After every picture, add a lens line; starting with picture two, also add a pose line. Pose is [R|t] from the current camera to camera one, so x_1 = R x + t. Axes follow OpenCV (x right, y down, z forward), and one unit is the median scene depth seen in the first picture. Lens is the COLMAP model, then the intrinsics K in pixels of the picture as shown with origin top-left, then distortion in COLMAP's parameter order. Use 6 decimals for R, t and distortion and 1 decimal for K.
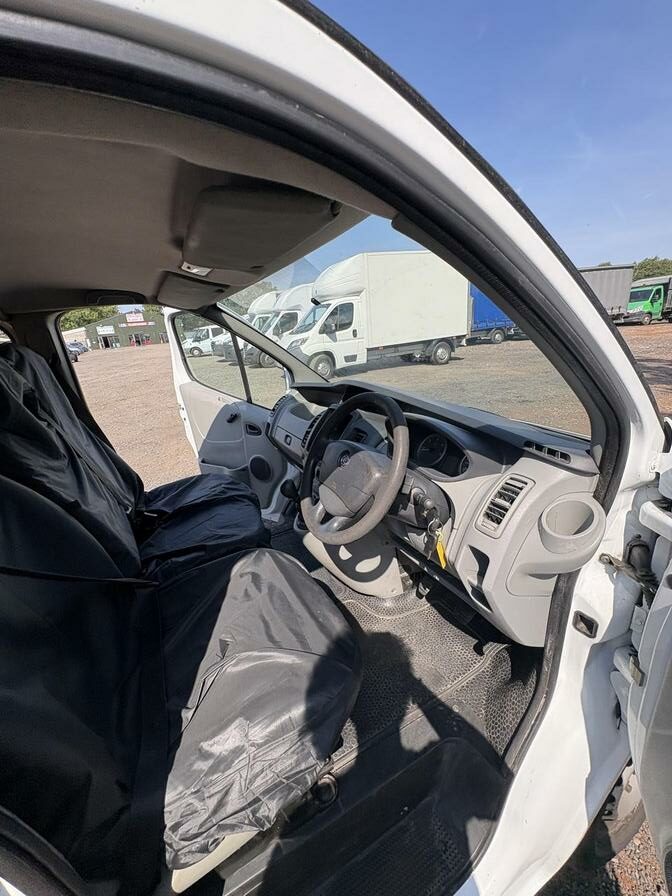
lens RADIAL K [[357.5, 0, 336.0], [0, 357.5, 448.0], [0, 0, 1]] dist [0.001040, 0.000283]
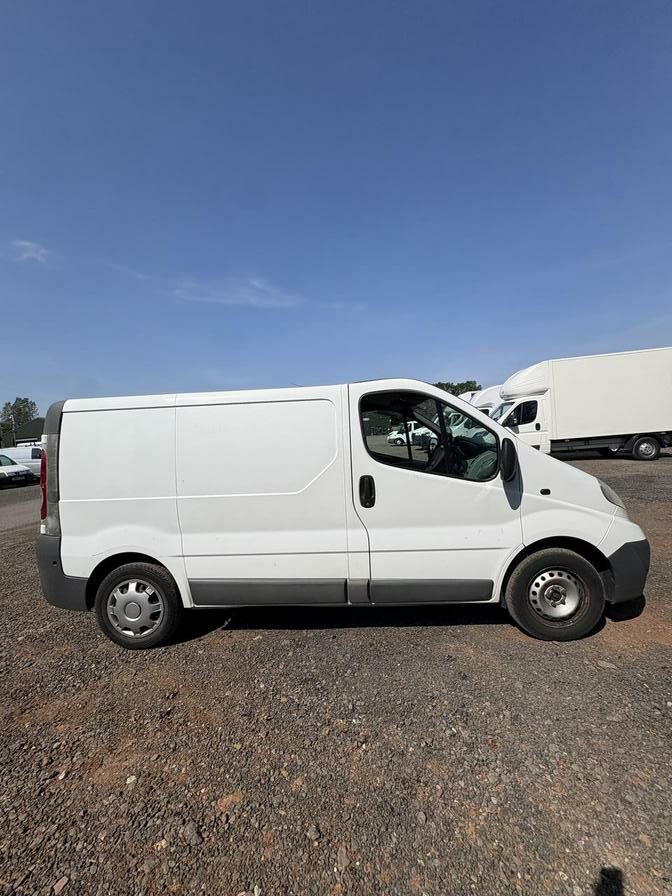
lens RADIAL K [[357.5, 0, 336.0], [0, 357.5, 448.0], [0, 0, 1]] dist [0.001040, 0.000283]
pose [[0.859722, 0.044439, -0.508825, 0.308916], [-0.172066, 0.963176, -0.206606, 0.299084], [0.480906, 0.265175, 0.835710, -0.780995]]
